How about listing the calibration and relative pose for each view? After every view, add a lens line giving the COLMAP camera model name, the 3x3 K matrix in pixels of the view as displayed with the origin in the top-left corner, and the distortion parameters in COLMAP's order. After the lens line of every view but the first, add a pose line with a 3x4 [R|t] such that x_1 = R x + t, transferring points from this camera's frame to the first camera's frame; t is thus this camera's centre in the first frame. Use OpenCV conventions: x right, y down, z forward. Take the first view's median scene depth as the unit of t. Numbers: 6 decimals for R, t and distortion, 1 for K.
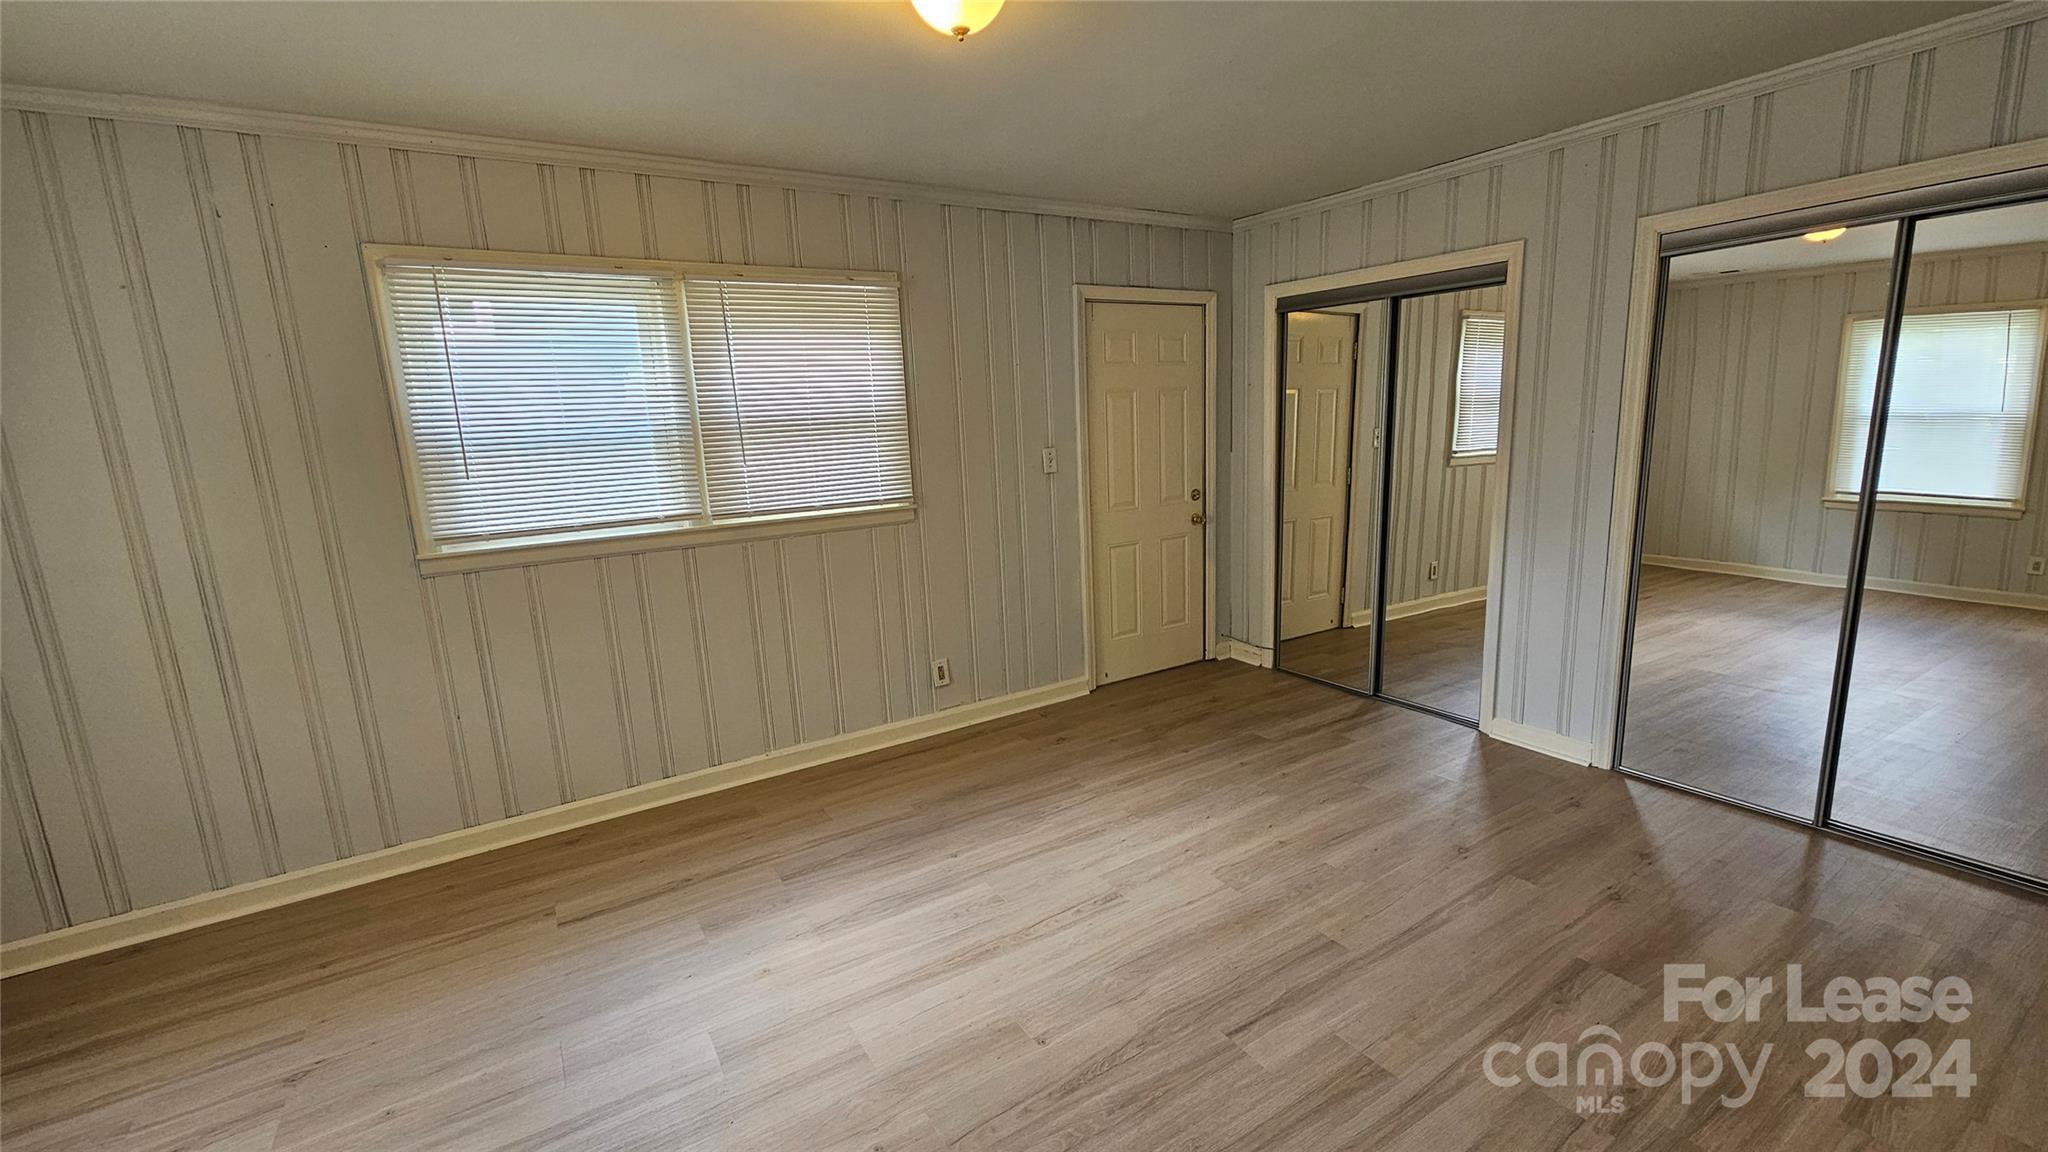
lens RADIAL K [[854.2, 0, 1024.0], [0, 854.2, 576.0], [0, 0, 1]] dist [0.000155, 0.000014]
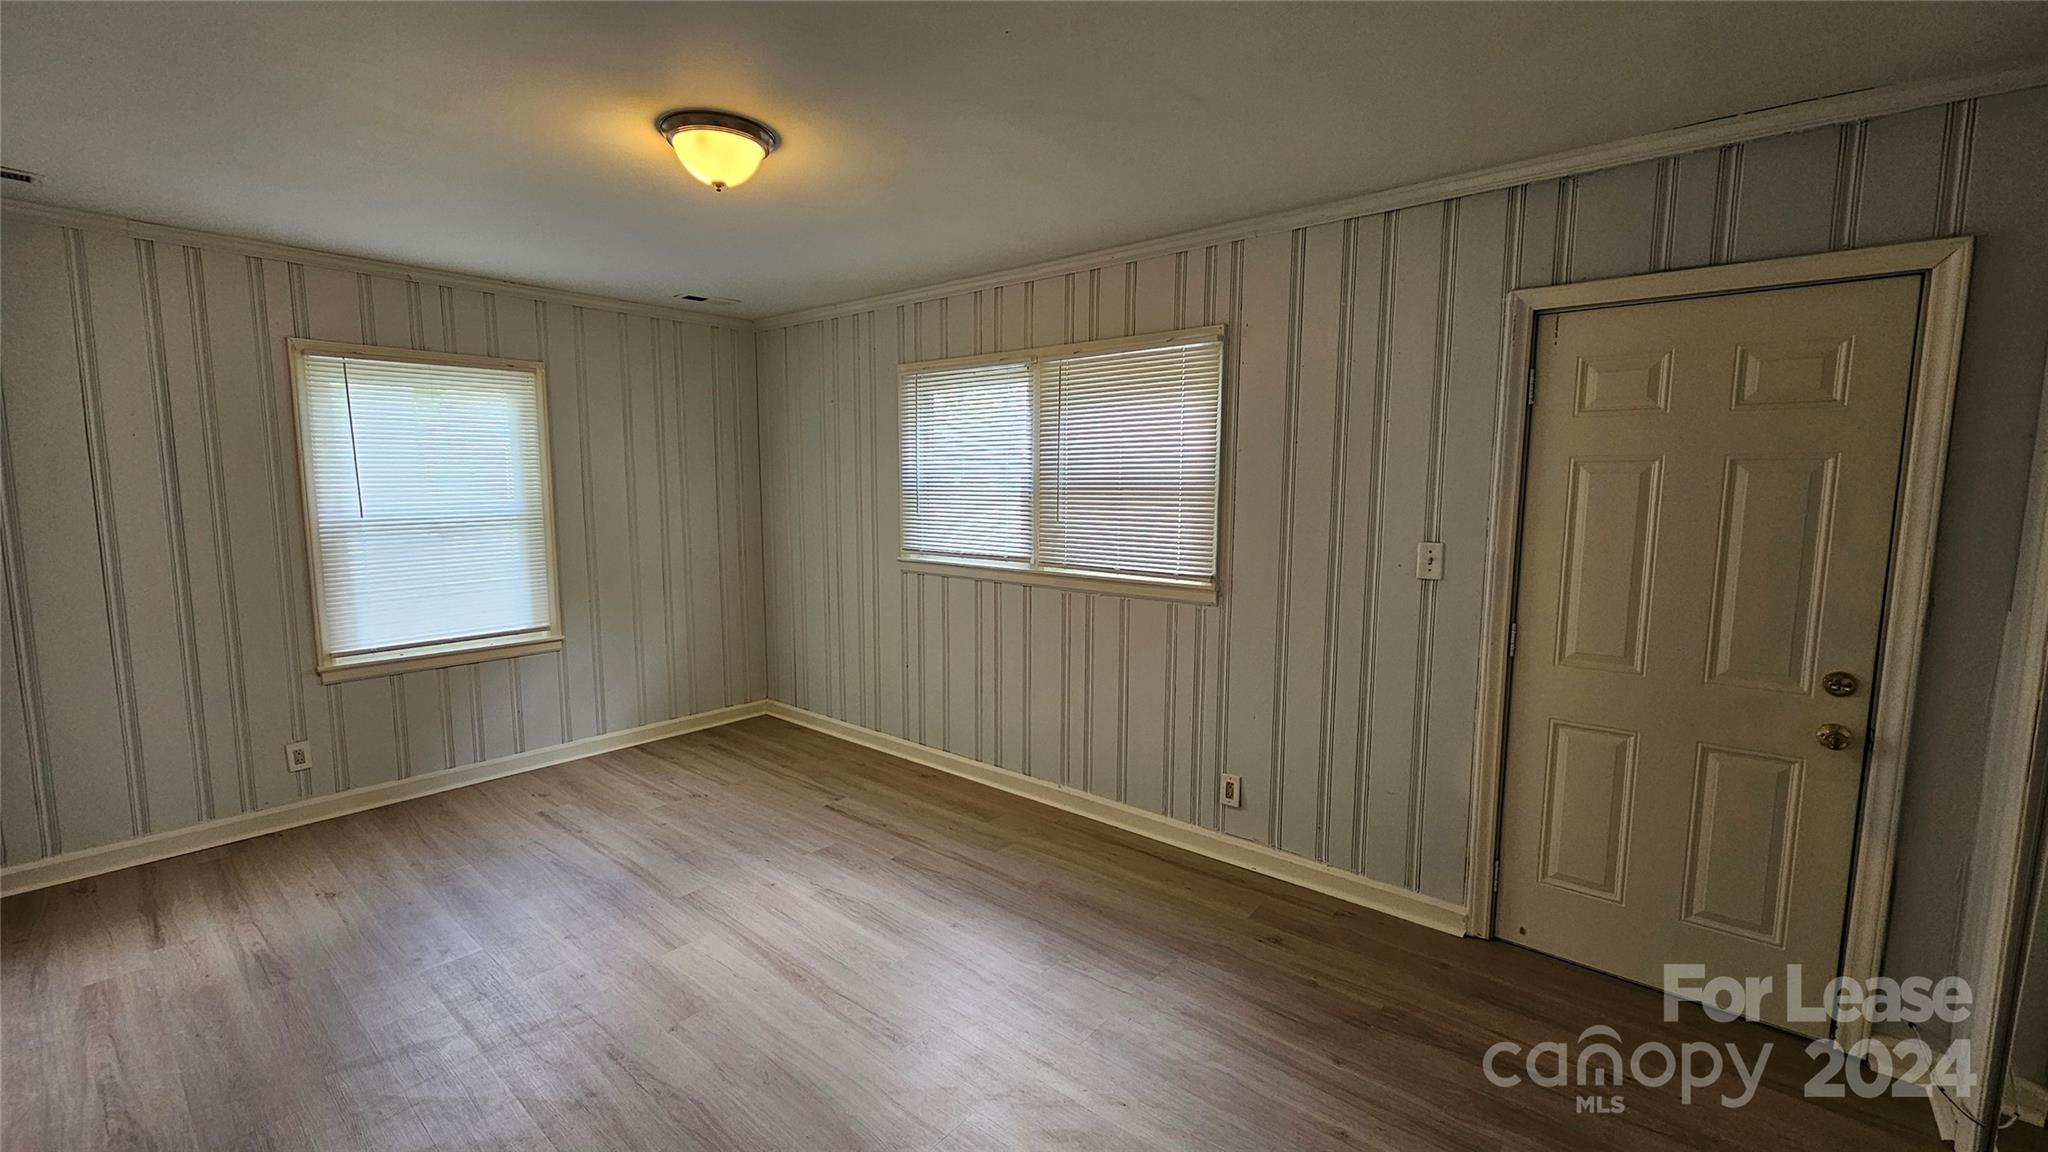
lens RADIAL K [[854.2, 0, 1024.0], [0, 854.2, 576.0], [0, 0, 1]] dist [0.000155, 0.000014]
pose [[0.285221, 0.153976, -0.946013, 0.688443], [-0.193957, 0.975863, 0.100357, -0.155419], [0.938632, 0.154862, 0.308202, 0.594960]]
